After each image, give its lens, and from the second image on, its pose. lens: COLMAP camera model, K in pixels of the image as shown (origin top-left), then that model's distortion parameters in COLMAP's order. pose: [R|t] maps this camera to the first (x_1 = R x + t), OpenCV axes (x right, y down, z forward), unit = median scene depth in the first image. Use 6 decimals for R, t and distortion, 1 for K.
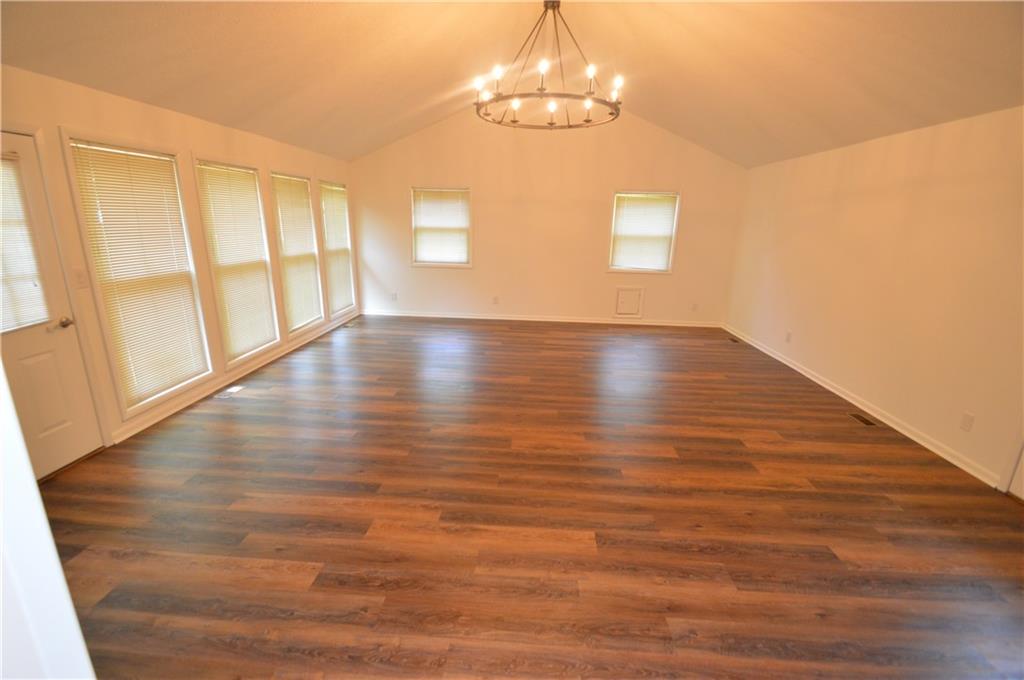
lens RADIAL K [[457.2, 0, 507.0], [0, 457.2, 345.3], [0, 0, 1]] dist [0.015684, -0.021069]
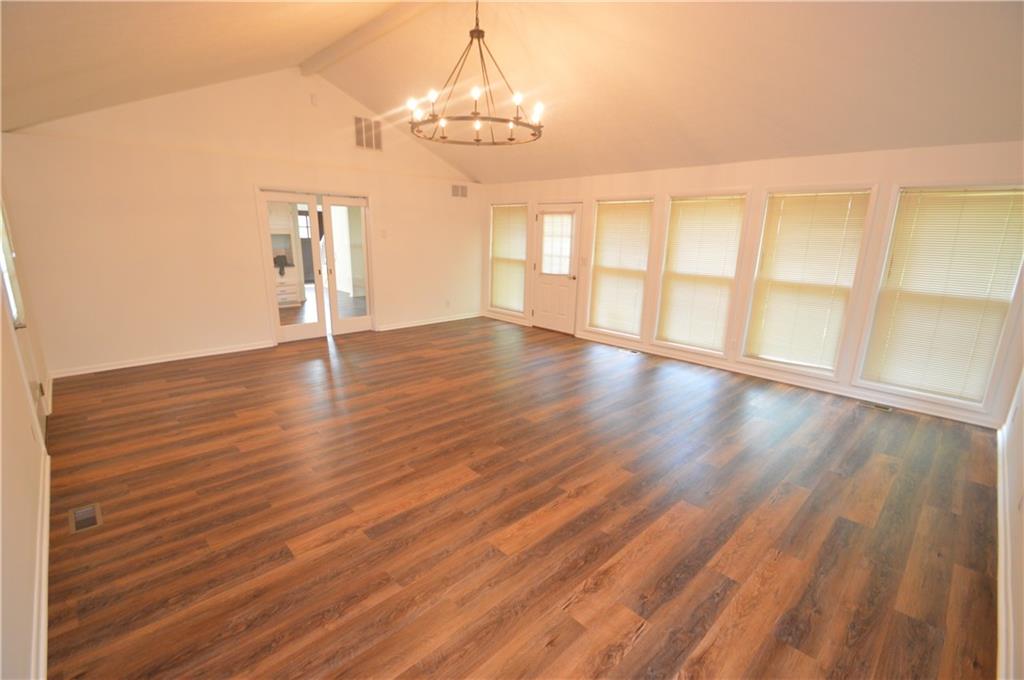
lens RADIAL K [[443.2, 0, 510.6], [0, 443.2, 346.9], [0, 0, 1]] dist [0.011986, -0.006336]
pose [[-0.667767, 0.158714, -0.727254, 0.925563], [-0.228797, 0.885944, 0.403428, -0.528812], [0.708336, 0.435789, -0.555291, 1.965206]]
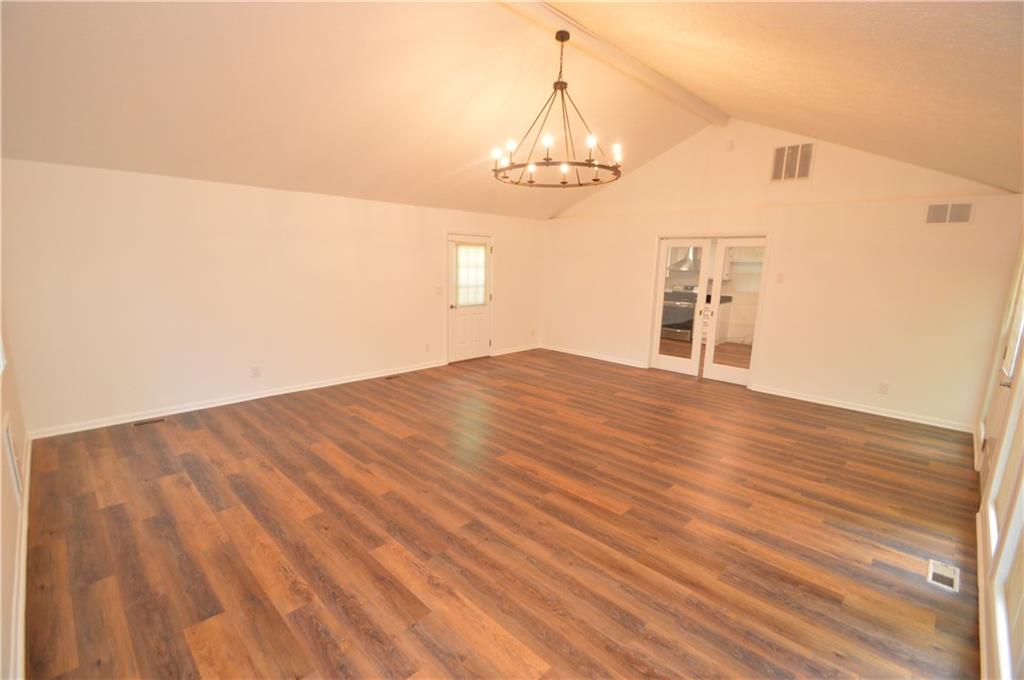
lens RADIAL K [[466.6, 0, 512.0], [0, 466.6, 340.0], [0, 0, 1]] dist [-0.008979, -0.000184]
pose [[-0.765652, -0.146172, 0.626426, -0.650932], [0.129962, 0.918604, 0.373197, -0.605354], [-0.629989, 0.367151, -0.684335, 2.120805]]
